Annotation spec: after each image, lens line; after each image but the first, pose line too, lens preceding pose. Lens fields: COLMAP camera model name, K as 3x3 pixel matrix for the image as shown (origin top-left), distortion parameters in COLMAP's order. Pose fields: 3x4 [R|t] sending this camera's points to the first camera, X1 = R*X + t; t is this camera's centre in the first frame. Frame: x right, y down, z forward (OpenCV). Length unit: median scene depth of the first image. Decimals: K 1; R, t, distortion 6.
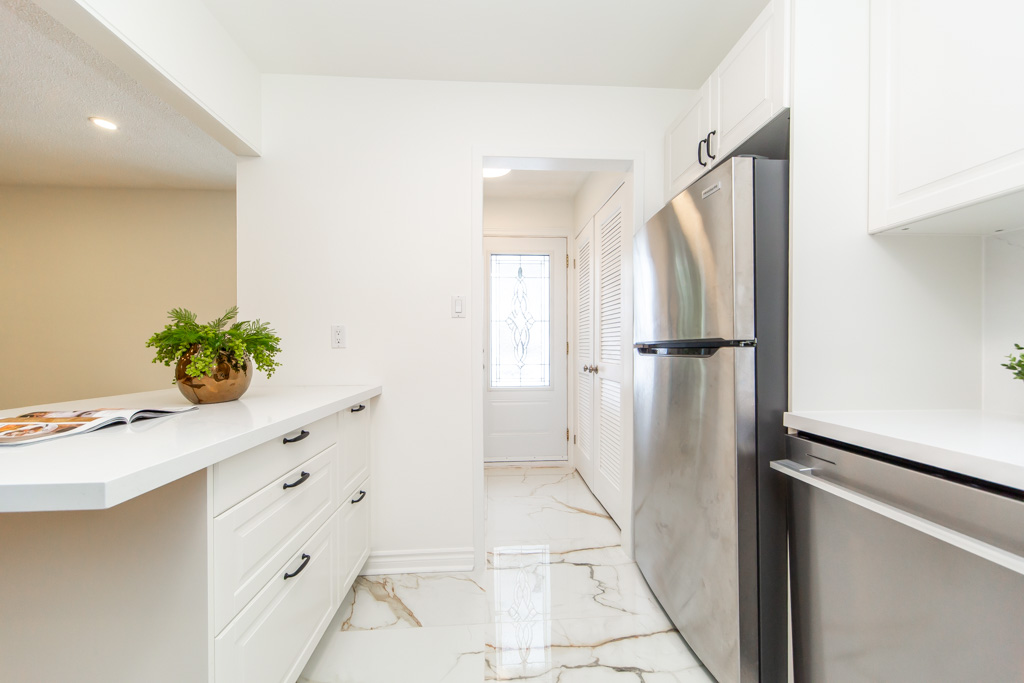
lens RADIAL K [[365.4, 0, 513.8], [0, 365.4, 348.2], [0, 0, 1]] dist [0.002847, 0.000078]
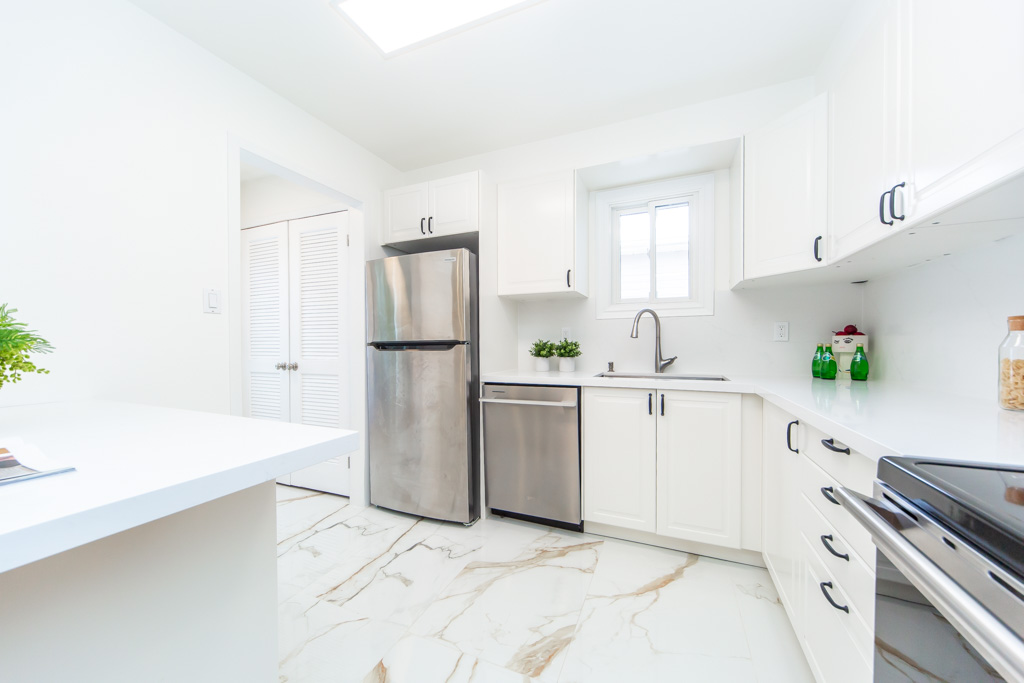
lens RADIAL K [[365.4, 0, 513.8], [0, 365.4, 348.2], [0, 0, 1]] dist [0.002847, 0.000078]
pose [[0.450891, -0.010866, 0.892513, -0.555016], [0.008394, 0.999933, 0.007934, 0.001917], [-0.892539, 0.003915, 0.450952, -0.068130]]
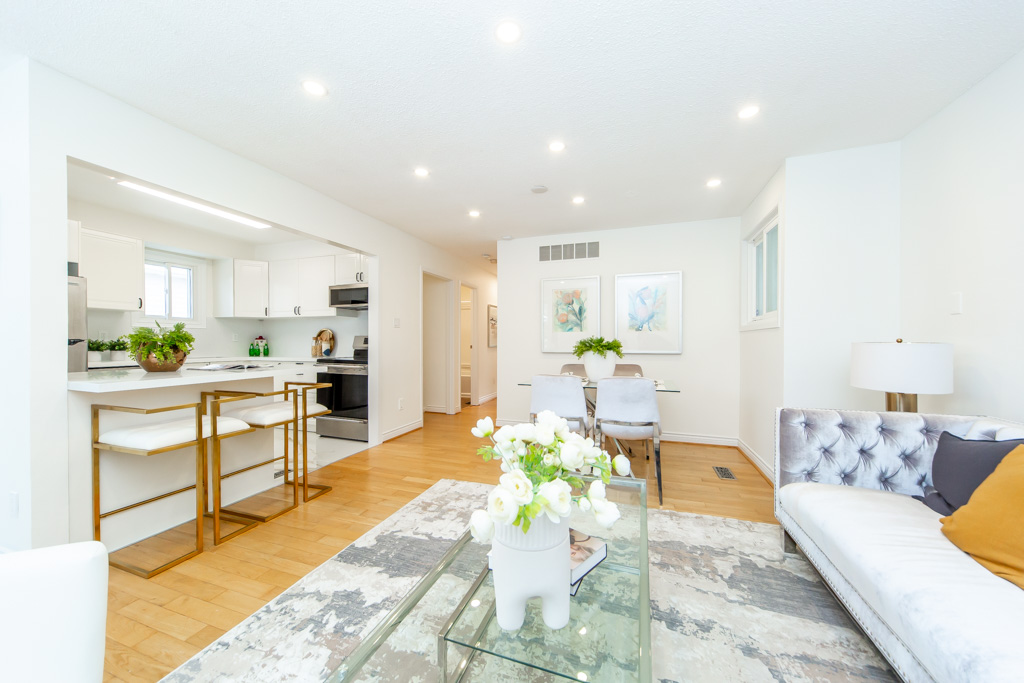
lens RADIAL K [[357.4, 0, 513.1], [0, 357.4, 344.7], [0, 0, 1]] dist [0.000622, 0.000035]
pose [[-0.921597, -0.002307, 0.388141, -1.968354], [0.002089, 0.999938, 0.010904, -0.004059], [-0.388142, 0.010860, -0.921535, 1.242662]]
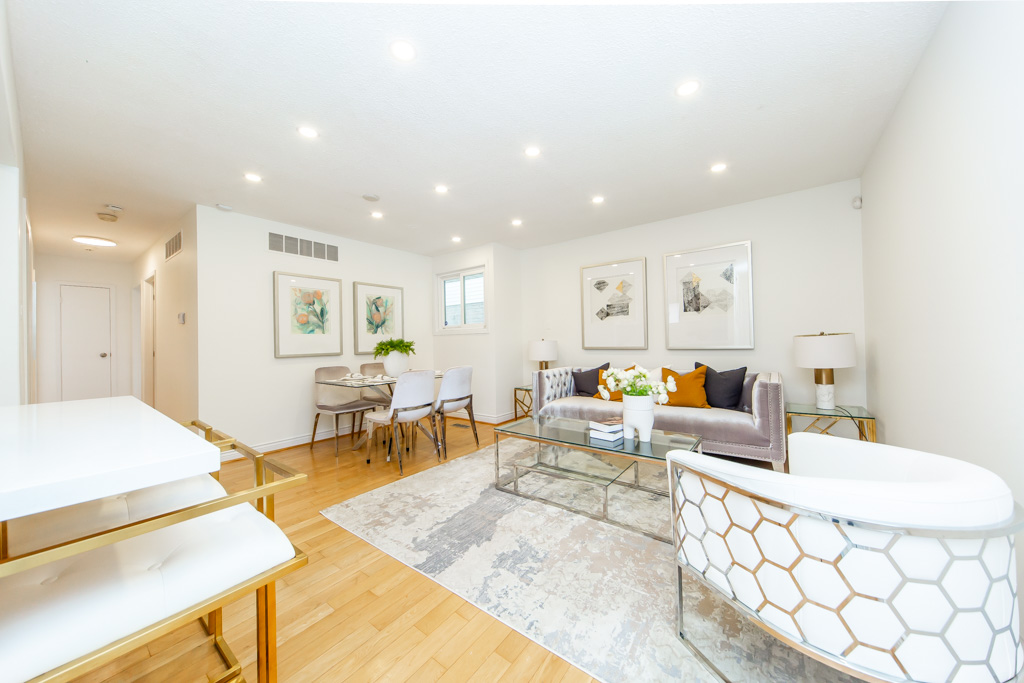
lens RADIAL K [[349.2, 0, 512.3], [0, 349.2, 339.4], [0, 0, 1]] dist [0.000177, -0.000016]
pose [[-0.652374, 0.010581, -0.757823, -0.719334], [0.018048, 0.999836, -0.001576, -0.002715], [0.757682, -0.014705, -0.652458, 1.271938]]
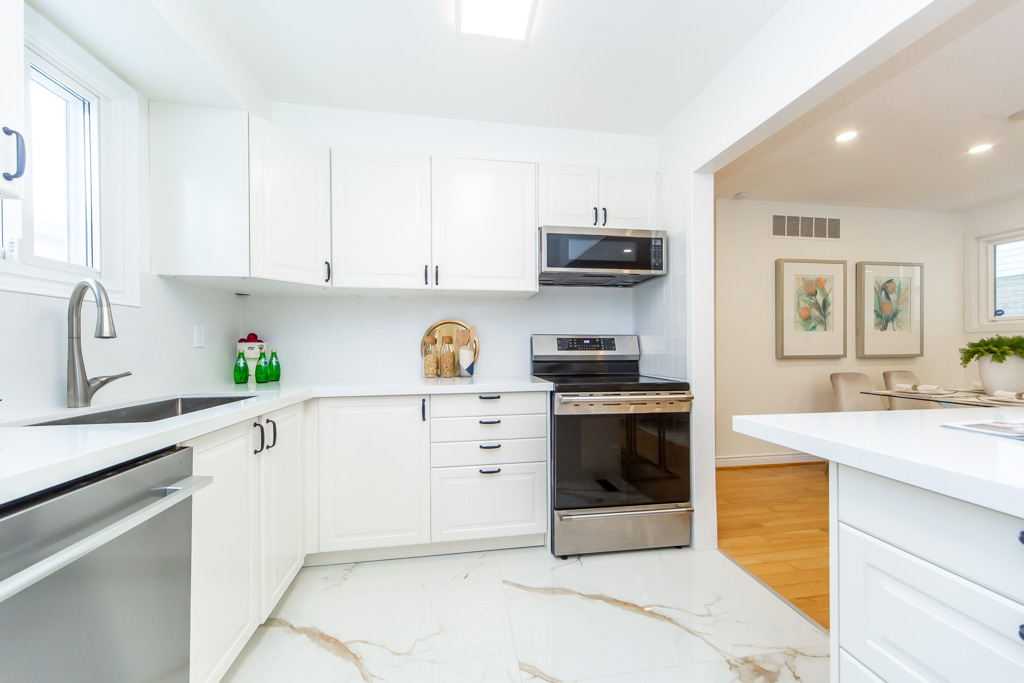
lens RADIAL K [[365.4, 0, 513.8], [0, 365.4, 348.2], [0, 0, 1]] dist [0.002847, 0.000078]
pose [[-0.996073, 0.008559, -0.088119, 0.042933], [0.007943, 0.999942, 0.007339, -0.001833], [0.088177, 0.006610, -0.996083, 0.704981]]
